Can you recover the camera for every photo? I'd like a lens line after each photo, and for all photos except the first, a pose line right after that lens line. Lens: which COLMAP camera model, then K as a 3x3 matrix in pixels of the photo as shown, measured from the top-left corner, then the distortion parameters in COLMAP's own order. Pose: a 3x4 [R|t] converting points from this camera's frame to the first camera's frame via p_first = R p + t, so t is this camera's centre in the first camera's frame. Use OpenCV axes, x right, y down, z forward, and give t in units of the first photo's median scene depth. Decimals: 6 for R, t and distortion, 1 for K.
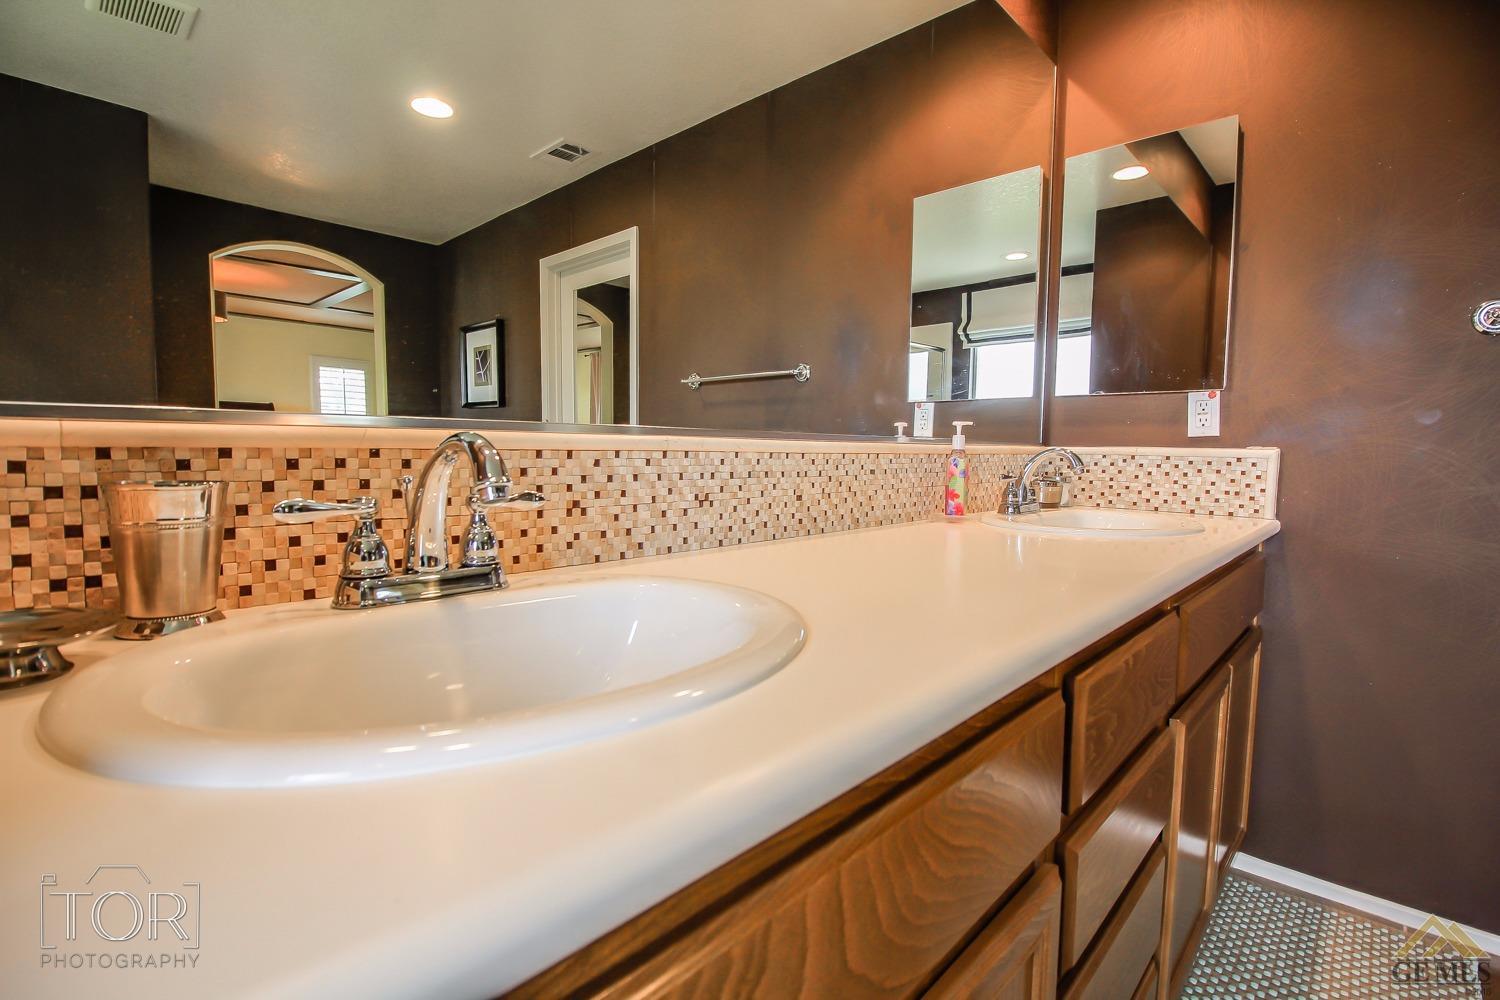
lens RADIAL K [[704.8, 0, 746.3], [0, 704.8, 495.0], [0, 0, 1]] dist [-0.000333, -0.000105]
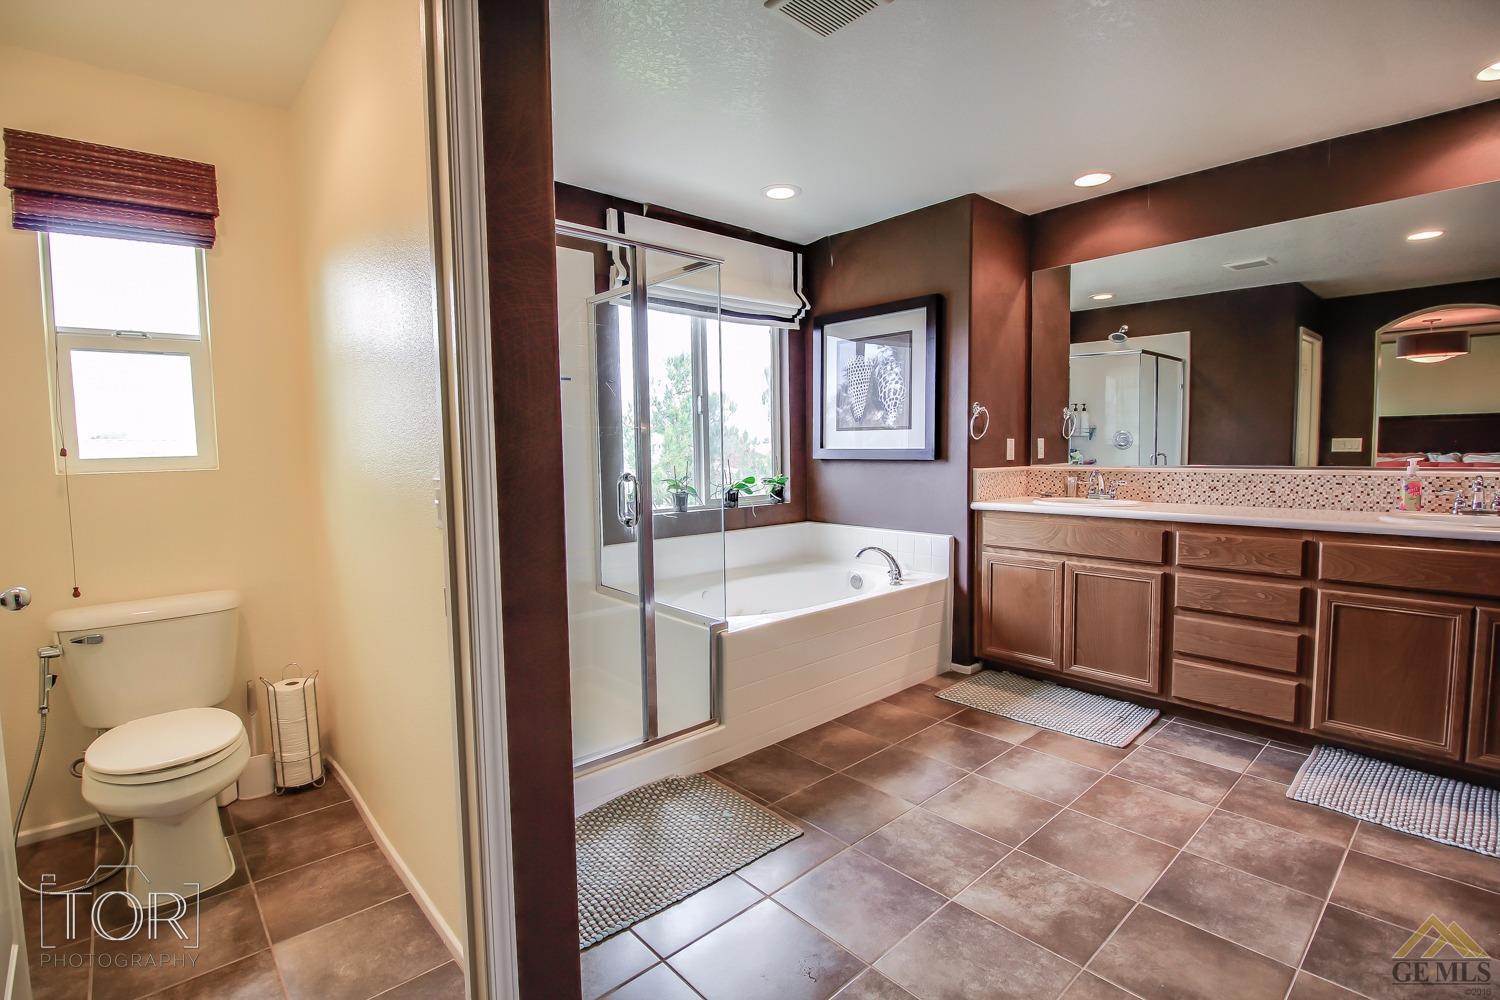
lens RADIAL K [[704.8, 0, 746.3], [0, 704.8, 495.0], [0, 0, 1]] dist [-0.000333, -0.000105]
pose [[-0.086966, 0.063979, -0.994155, 2.830135], [-0.043829, 0.996724, 0.067979, -0.075886], [0.995247, 0.049485, -0.083877, -0.687109]]
